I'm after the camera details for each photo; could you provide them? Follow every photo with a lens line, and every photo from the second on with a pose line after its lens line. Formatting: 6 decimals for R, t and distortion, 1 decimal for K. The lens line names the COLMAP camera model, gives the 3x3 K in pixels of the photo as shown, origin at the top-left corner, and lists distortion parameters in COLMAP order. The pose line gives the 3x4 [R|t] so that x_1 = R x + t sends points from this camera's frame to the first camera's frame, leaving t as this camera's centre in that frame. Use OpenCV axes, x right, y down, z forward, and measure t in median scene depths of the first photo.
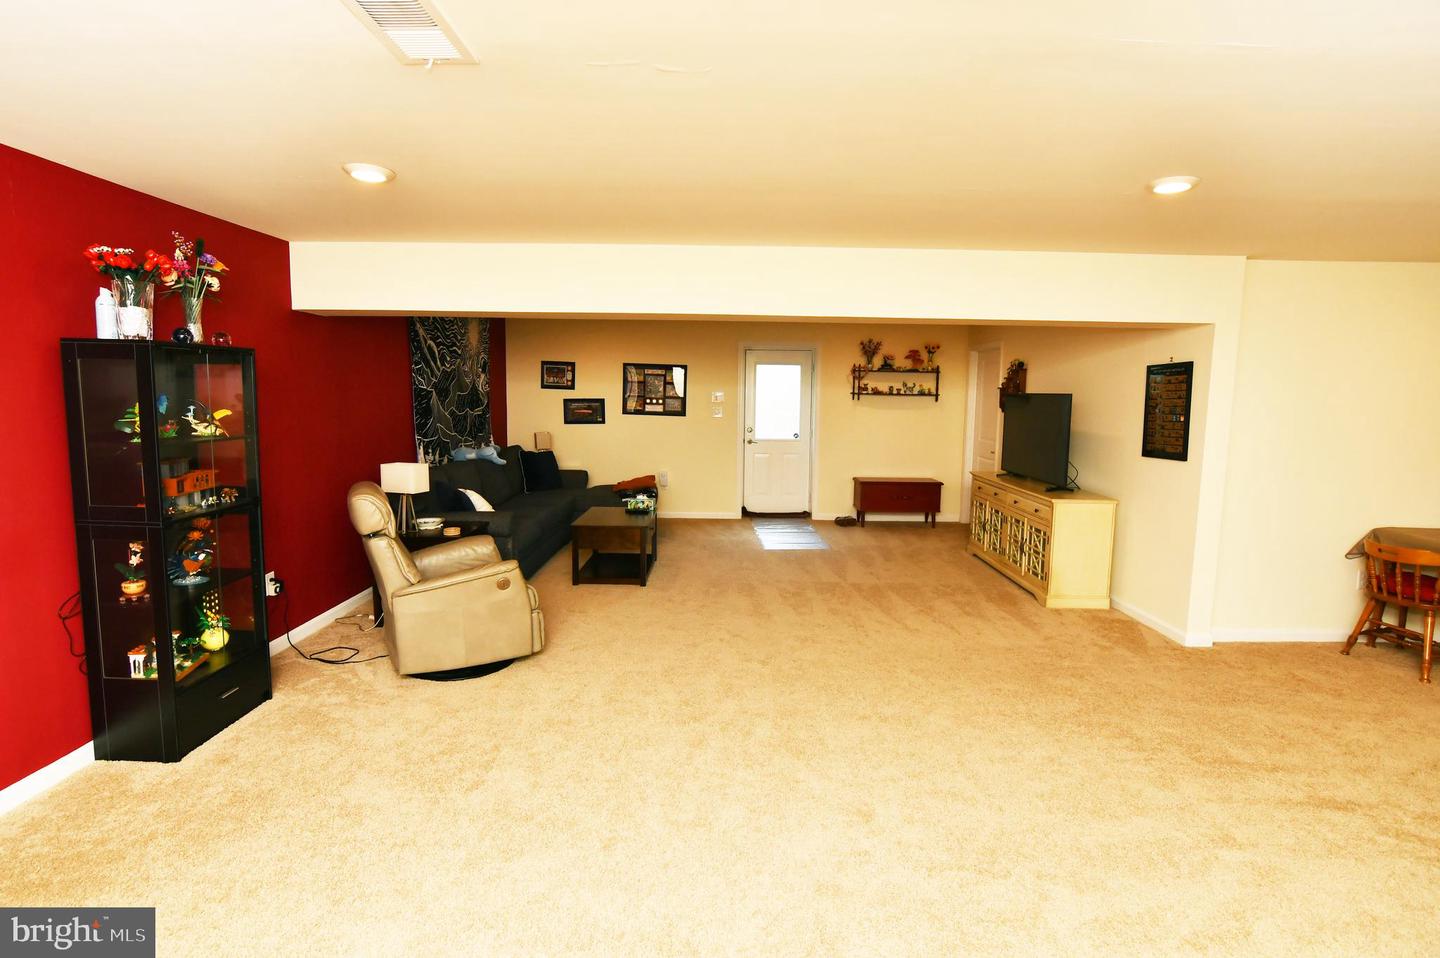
lens RADIAL K [[700.0, 0, 716.3], [0, 700.0, 474.6], [0, 0, 1]] dist [-0.030950, 0.008175]
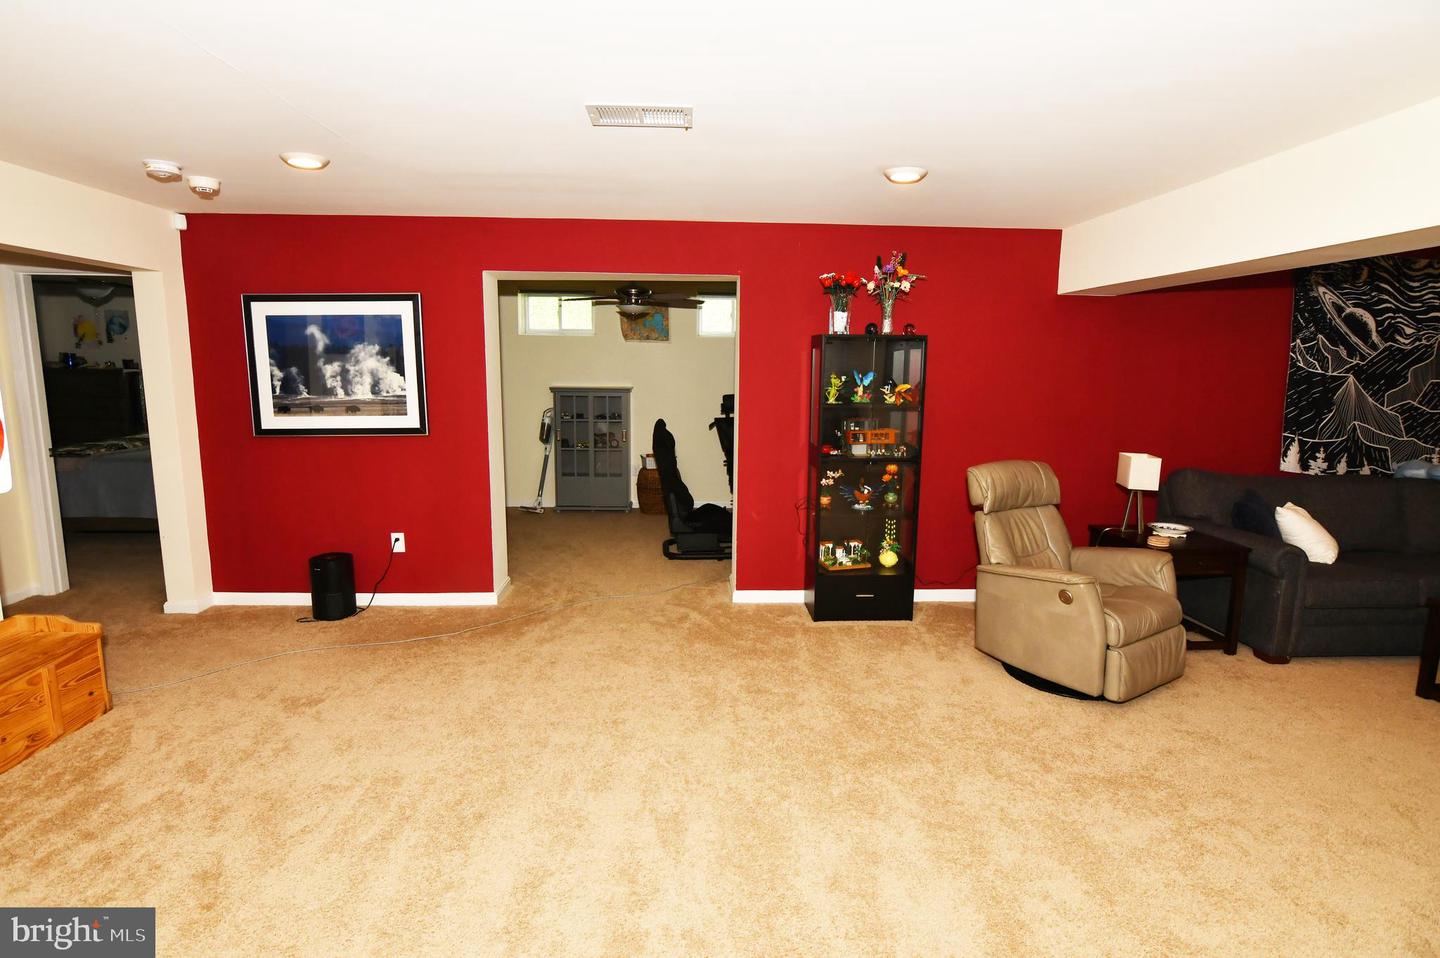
lens RADIAL K [[700.0, 0, 722.0], [0, 700.0, 470.3], [0, 0, 1]] dist [-0.030950, 0.008175]
pose [[0.047936, 0.132624, -0.990007, 0.221129], [-0.126469, 0.983975, 0.125693, -0.021994], [0.990812, 0.119179, 0.063941, 0.229396]]
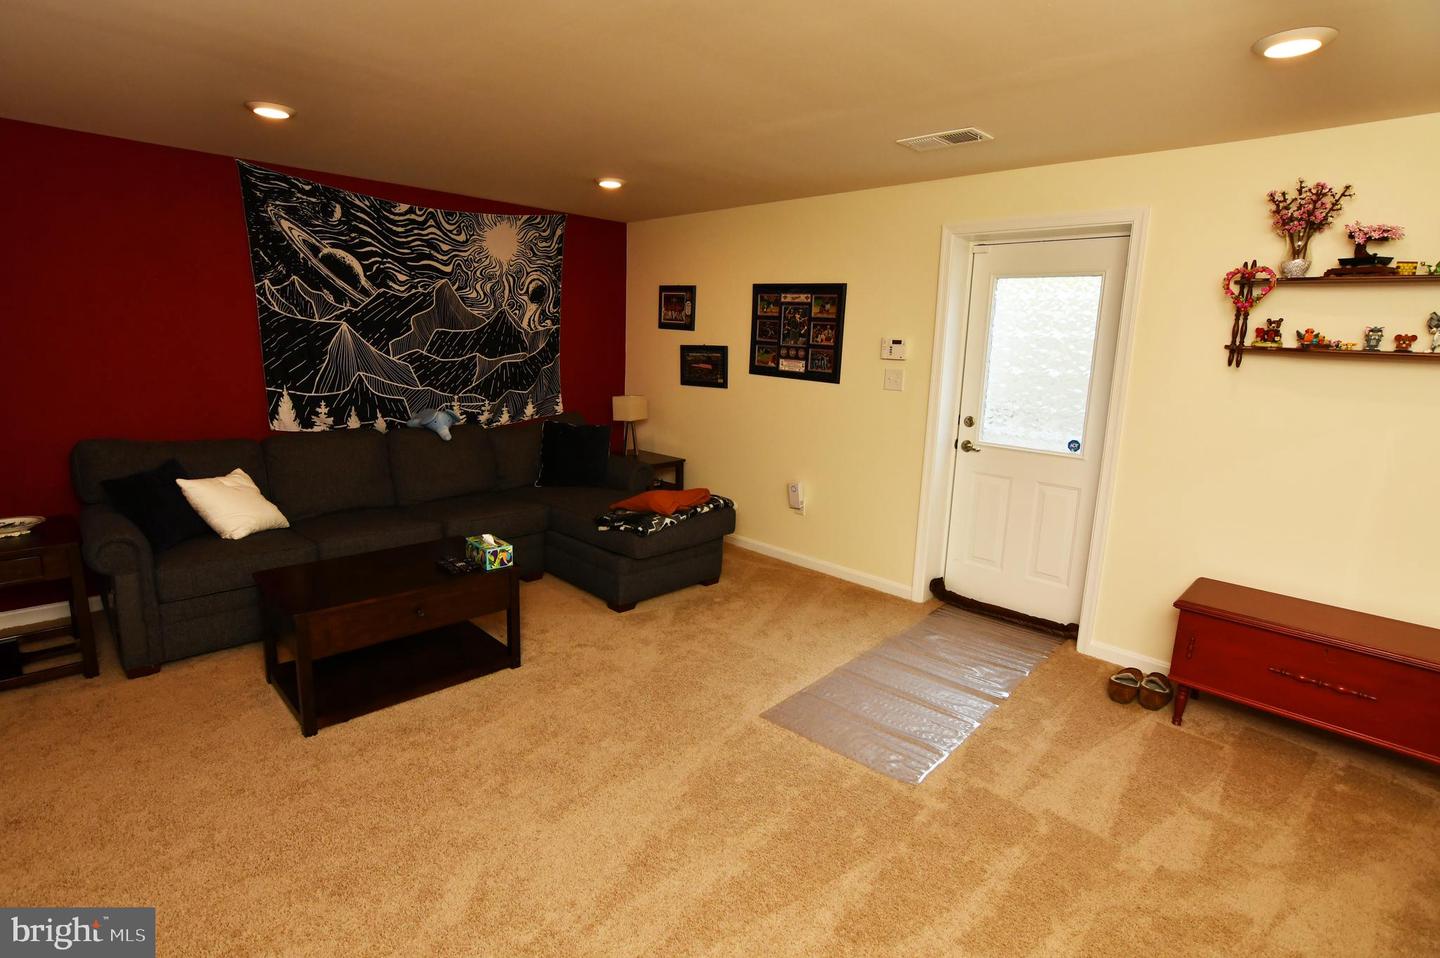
lens RADIAL K [[700.0, 0, 718.2], [0, 700.0, 468.5], [0, 0, 1]] dist [-0.030950, 0.008175]
pose [[0.714868, 0.141328, -0.684829, 0.261407], [-0.105210, 0.989953, 0.094471, -0.061653], [0.691299, 0.004516, 0.722554, 0.572076]]
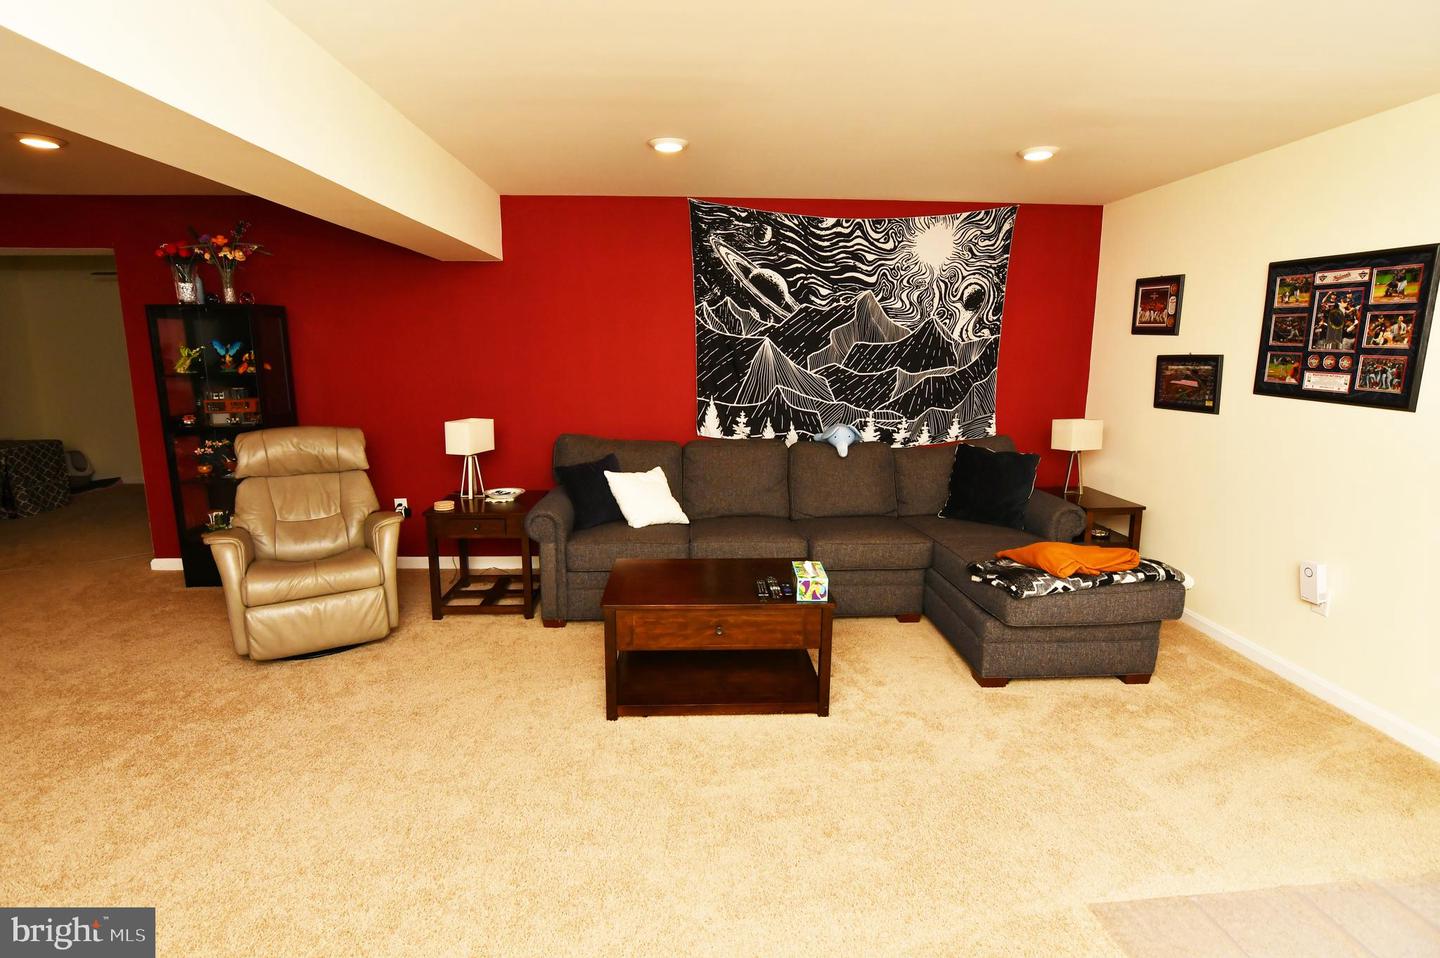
lens RADIAL K [[700.0, 0, 715.7], [0, 700.0, 470.2], [0, 0, 1]] dist [-0.030950, 0.008175]
pose [[0.054746, 0.161905, -0.985287, 0.247963], [-0.118126, 0.980887, 0.154618, -0.069455], [0.991488, 0.107923, 0.072825, 0.683071]]
